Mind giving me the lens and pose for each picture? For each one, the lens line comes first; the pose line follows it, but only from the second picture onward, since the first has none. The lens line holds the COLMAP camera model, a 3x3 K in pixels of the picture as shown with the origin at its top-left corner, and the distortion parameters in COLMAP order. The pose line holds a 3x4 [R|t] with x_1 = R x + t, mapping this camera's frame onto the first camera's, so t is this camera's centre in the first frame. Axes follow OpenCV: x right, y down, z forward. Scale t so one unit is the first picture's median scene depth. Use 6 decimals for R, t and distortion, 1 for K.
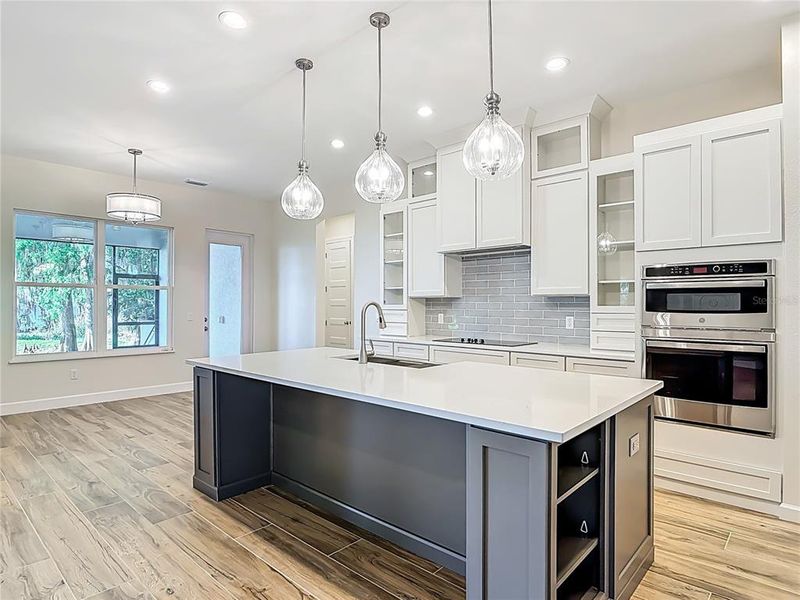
lens RADIAL K [[460.1, 0, 397.2], [0, 460.1, 303.2], [0, 0, 1]] dist [-0.011016, 0.003853]
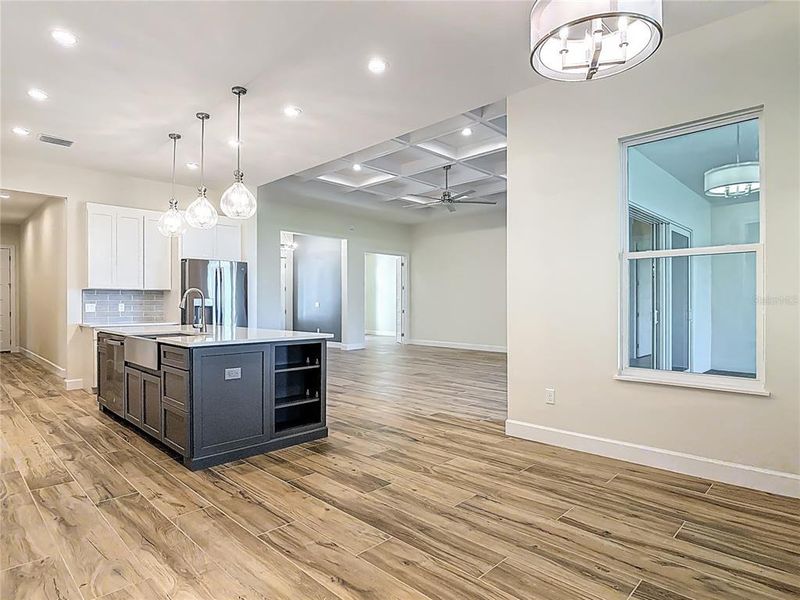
lens RADIAL K [[460.1, 0, 399.1], [0, 460.1, 302.8], [0, 0, 1]] dist [-0.011016, 0.003853]
pose [[-0.999482, 0.000406, 0.032185, -0.687102], [0.000297, 0.999994, -0.003421, 0.043613], [-0.032187, -0.003410, -0.999476, 2.268780]]
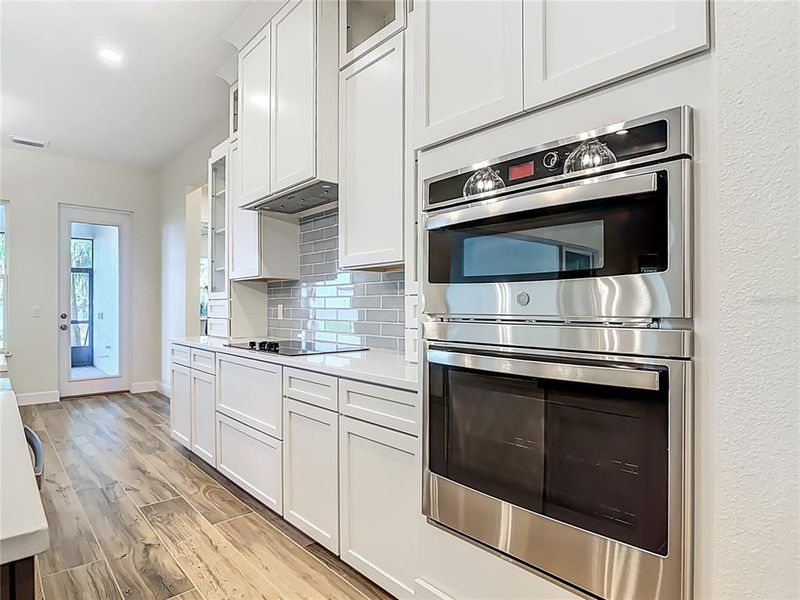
lens RADIAL K [[460.1, 0, 408.7], [0, 460.1, 304.2], [0, 0, 1]] dist [-0.011016, 0.003853]
pose [[0.996798, 0.001252, -0.079956, 0.559351], [-0.001686, 0.999984, -0.005354, 0.041554], [0.079948, 0.005472, 0.996784, 0.563986]]
